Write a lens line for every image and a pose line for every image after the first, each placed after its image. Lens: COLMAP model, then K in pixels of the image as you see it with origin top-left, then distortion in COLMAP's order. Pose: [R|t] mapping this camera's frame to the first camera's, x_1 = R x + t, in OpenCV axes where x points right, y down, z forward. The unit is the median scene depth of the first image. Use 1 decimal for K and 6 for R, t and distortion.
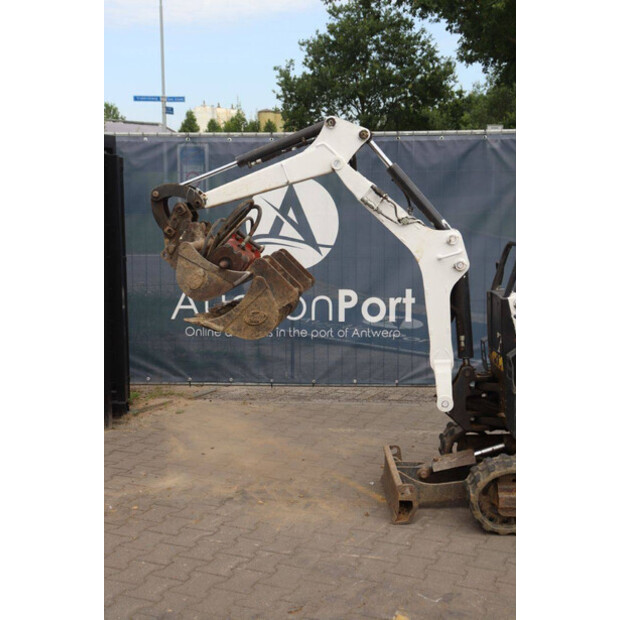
lens RADIAL K [[947.0, 0, 310.0], [0, 947.0, 310.0], [0, 0, 1]] dist [0.112485, 0.104811]
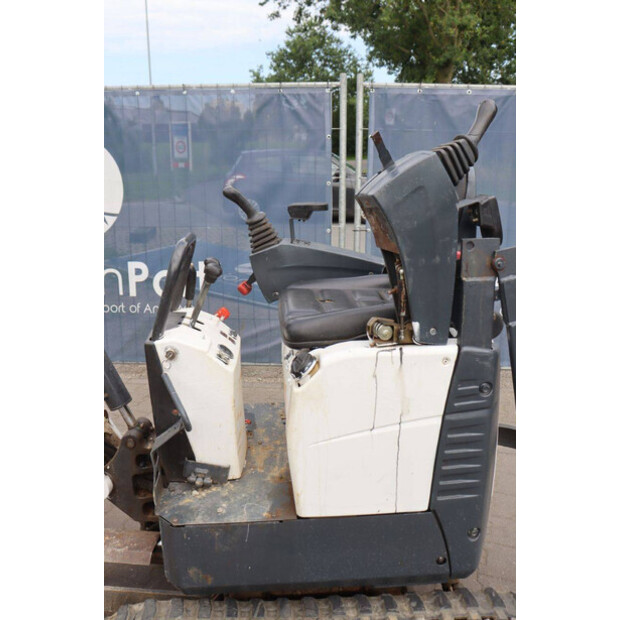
lens RADIAL K [[583.3, 0, 310.0], [0, 583.3, 310.0], [0, 0, 1]] dist [-0.066738, 0.000078]
pose [[0.999551, -0.005046, 0.029547, 0.189558], [0.000981, 0.990709, 0.135998, -0.051353], [-0.029958, -0.135908, 0.990268, 0.430560]]
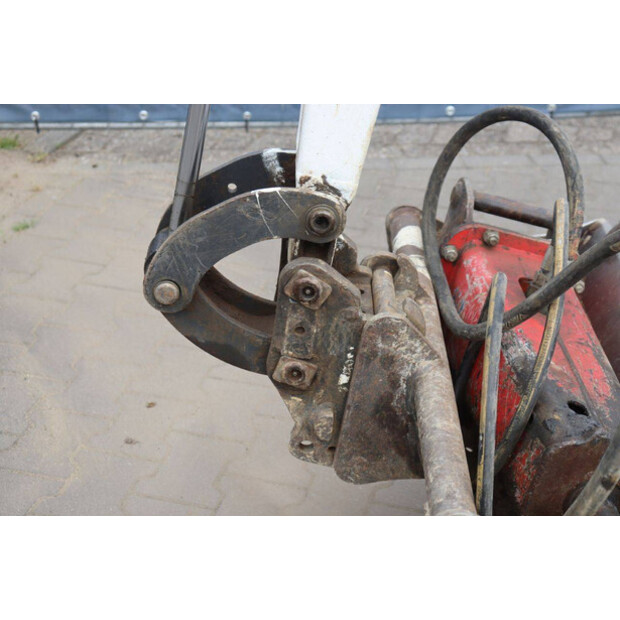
lens RADIAL K [[1177.1, 0, 310.0], [0, 1177.1, 310.0], [0, 0, 1]] dist [0.039354, 1.877413]
pose [[0.991447, -0.057687, 0.117073, -0.077414], [0.009480, 0.926475, 0.376237, -0.037691], [-0.130169, -0.371909, 0.919097, 0.508601]]
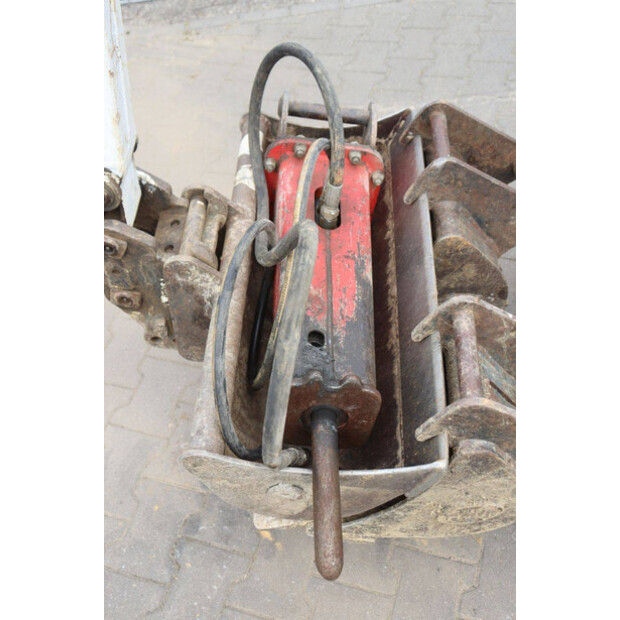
lens RADIAL K [[713.2, 0, 310.0], [0, 713.2, 310.0], [0, 0, 1]] dist [-0.004992, 0.036045]
pose [[0.986831, -0.154051, -0.049333, -0.002275], [0.147872, 0.735521, 0.661168, -0.048899], [-0.065568, -0.659755, 0.748614, 0.574833]]
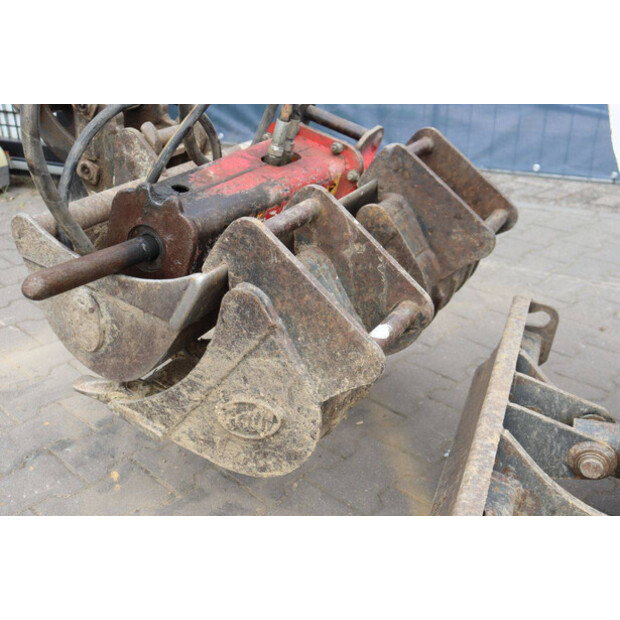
lens RADIAL K [[713.2, 0, 310.0], [0, 713.2, 310.0], [0, 0, 1]] dist [-0.004992, 0.036045]
pose [[0.932914, 0.151724, -0.326576, 0.073872], [-0.046141, 0.949794, 0.309454, 0.029813], [0.357131, -0.273625, 0.893077, 0.543607]]
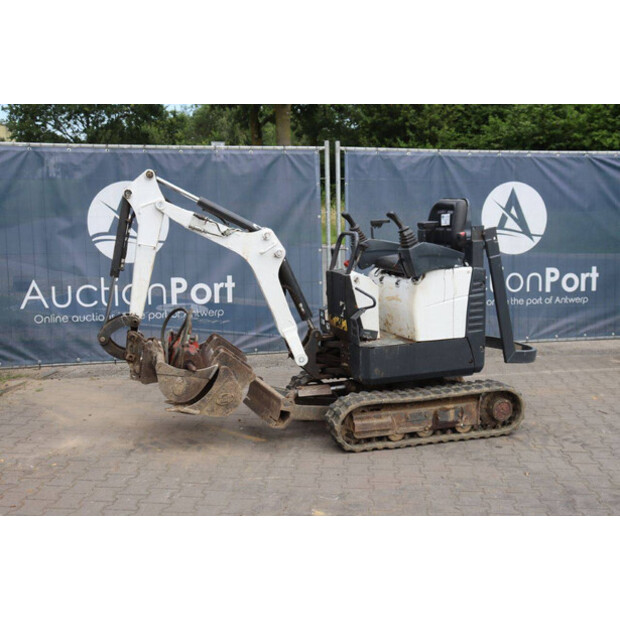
lens RADIAL K [[837.3, 0, 316.8], [0, 837.3, 308.4], [0, 0, 1]] dist [0.013035, 0.272985]
pose [[0.944841, -0.044461, 0.324497, -0.138769], [0.042787, 0.999009, 0.012293, 0.011616], [-0.324722, 0.002269, 0.945807, -0.051581]]
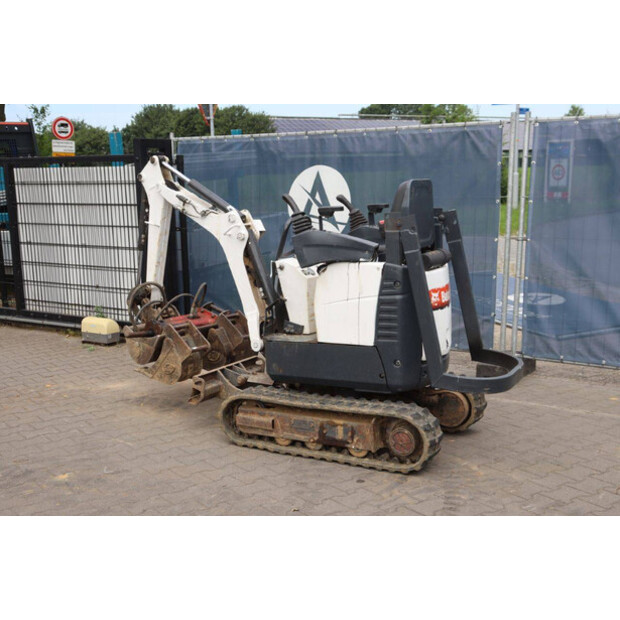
lens RADIAL K [[837.3, 0, 316.8], [0, 837.3, 308.4], [0, 0, 1]] dist [0.013035, 0.272985]
pose [[0.869561, 0.066784, -0.489289, 0.516878], [-0.055974, 0.997757, 0.036708, 0.003402], [0.490643, -0.004533, 0.871349, 0.049991]]
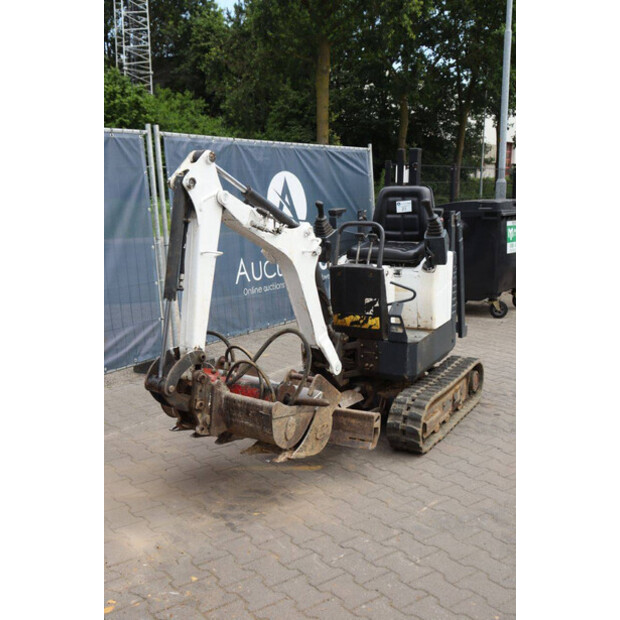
lens RADIAL K [[713.2, 0, 310.0], [0, 713.2, 310.0], [0, 0, 1]] dist [-0.004992, 0.036045]
pose [[0.490883, -0.158359, 0.856713, -0.411780], [0.124371, 0.986008, 0.110996, -0.047794], [-0.862303, 0.052064, 0.503710, 0.406955]]
